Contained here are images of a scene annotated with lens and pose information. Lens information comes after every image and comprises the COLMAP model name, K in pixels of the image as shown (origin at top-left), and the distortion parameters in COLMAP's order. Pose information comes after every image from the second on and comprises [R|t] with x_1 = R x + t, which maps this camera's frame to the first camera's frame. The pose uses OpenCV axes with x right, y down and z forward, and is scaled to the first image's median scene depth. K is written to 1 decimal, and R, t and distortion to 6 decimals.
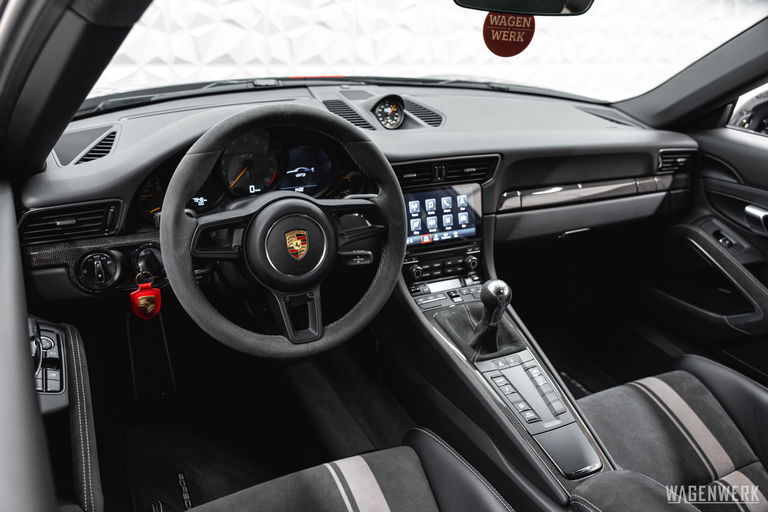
lens RADIAL K [[653.3, 0, 384.1], [0, 653.3, 253.5], [0, 0, 1]] dist [-0.012753, 0.043439]
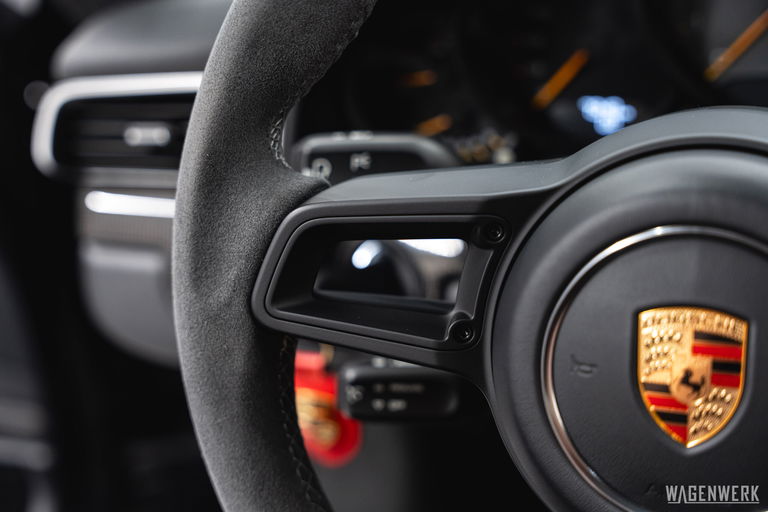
lens RADIAL K [[1228.4, 0, 385.0], [0, 1228.4, 252.1], [0, 0, 1]] dist [0.074923, 0.000000]
pose [[0.622306, 0.203807, -0.755777, 0.079555], [-0.159196, 0.978284, 0.132727, -0.077058], [0.766415, 0.037720, 0.641237, 0.589505]]
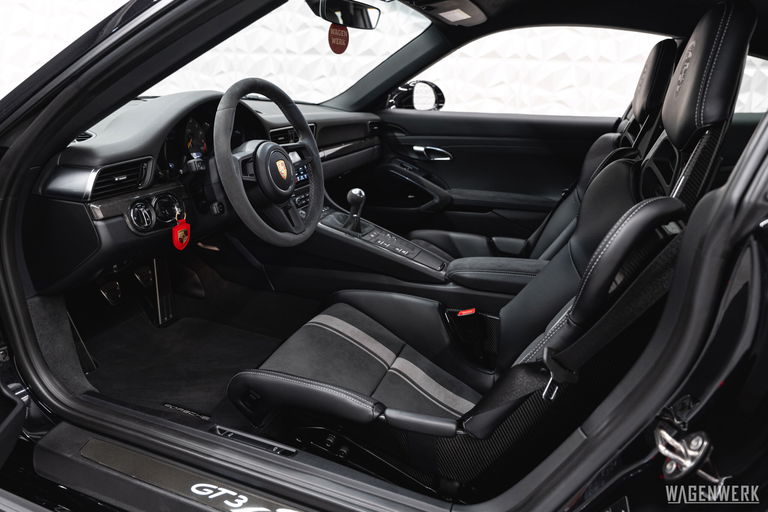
lens RADIAL K [[514.1, 0, 381.3], [0, 514.1, 251.7], [0, 0, 1]] dist [-0.014940, 0.004976]
pose [[0.734945, -0.243221, 0.633008, -0.669590], [0.272702, 0.960665, 0.052500, 0.148274], [-0.620878, 0.134038, 0.772363, -0.037593]]
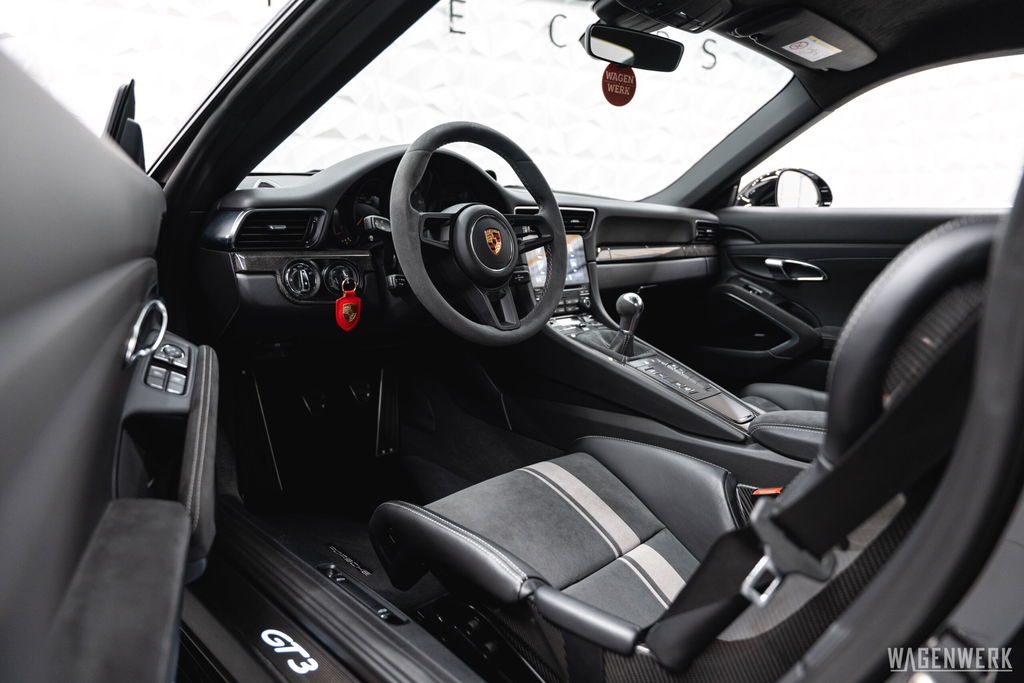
lens RADIAL K [[685.5, 0, 505.5], [0, 685.5, 337.1], [0, 0, 1]] dist [-0.014940, 0.004976]
pose [[0.950540, -0.079240, 0.300324, -0.417841], [0.139600, 0.972737, -0.185187, 0.318730], [-0.277462, 0.217953, 0.935688, -0.059441]]
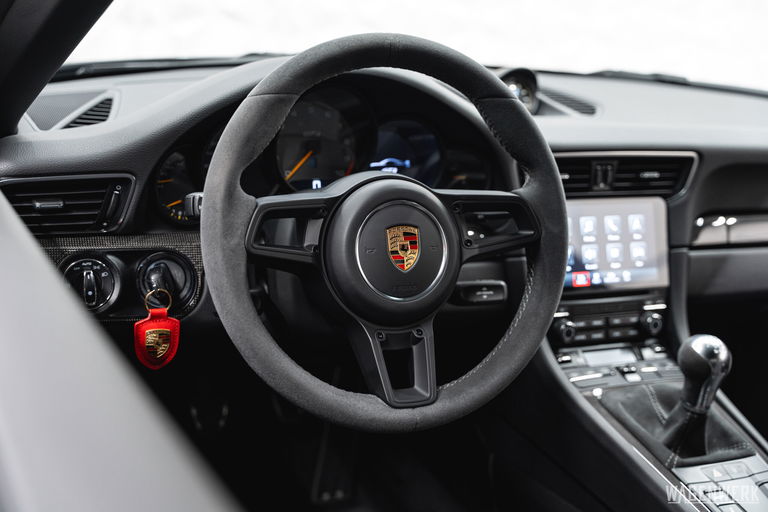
lens RADIAL K [[1042.2, 0, 378.8], [0, 1042.2, 249.6], [0, 0, 1]] dist [0.022901, 0.000000]
pose [[0.998634, 0.024871, -0.045945, -0.096265], [-0.031847, 0.986935, -0.157942, 0.129633], [0.041416, 0.159190, 0.986379, -0.002700]]
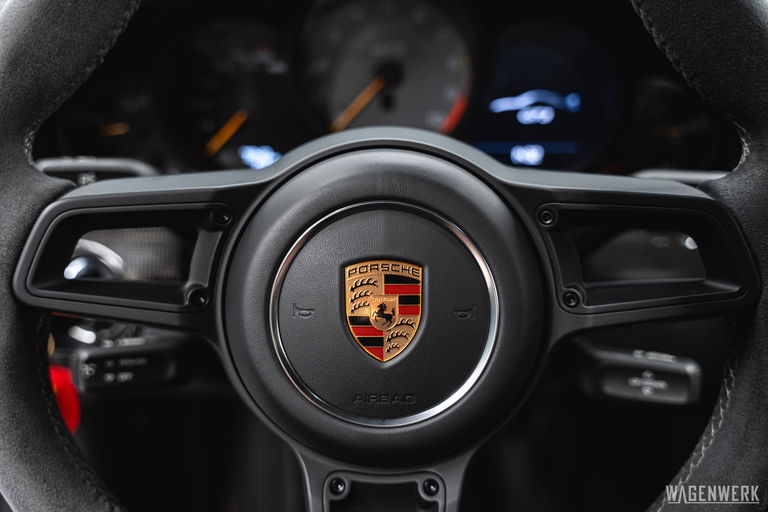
lens RADIAL K [[862.1, 0, 380.6], [0, 862.1, 255.6], [0, 0, 1]] dist [0.006828, 0.000000]
pose [[0.883242, 0.120785, -0.453094, 0.025451], [-0.138200, 0.990390, -0.005384, -0.030489], [0.448089, 0.067373, 0.891447, 0.582991]]
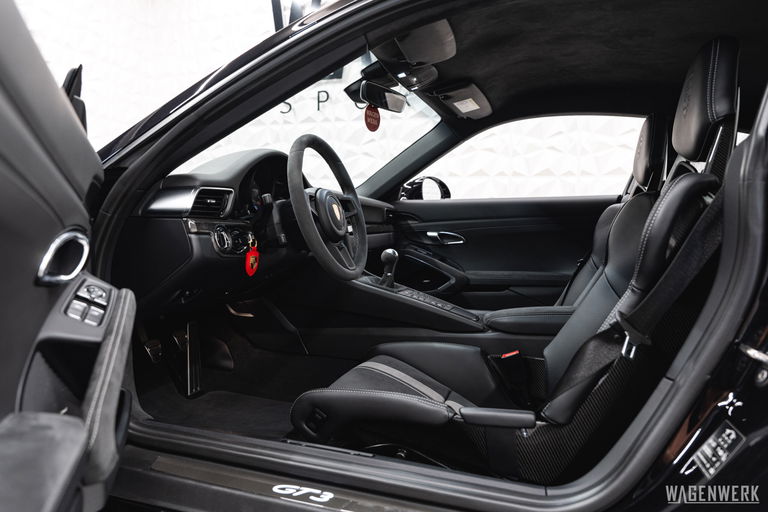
lens RADIAL K [[542.1, 0, 359.6], [0, 542.1, 233.9], [0, 0, 1]] dist [-0.008828, 0.005157]
pose [[0.728386, -0.057193, 0.682776, -0.915057], [0.296355, 0.924771, -0.238689, 0.339590], [-0.617760, 0.376202, 0.690539, 0.015170]]
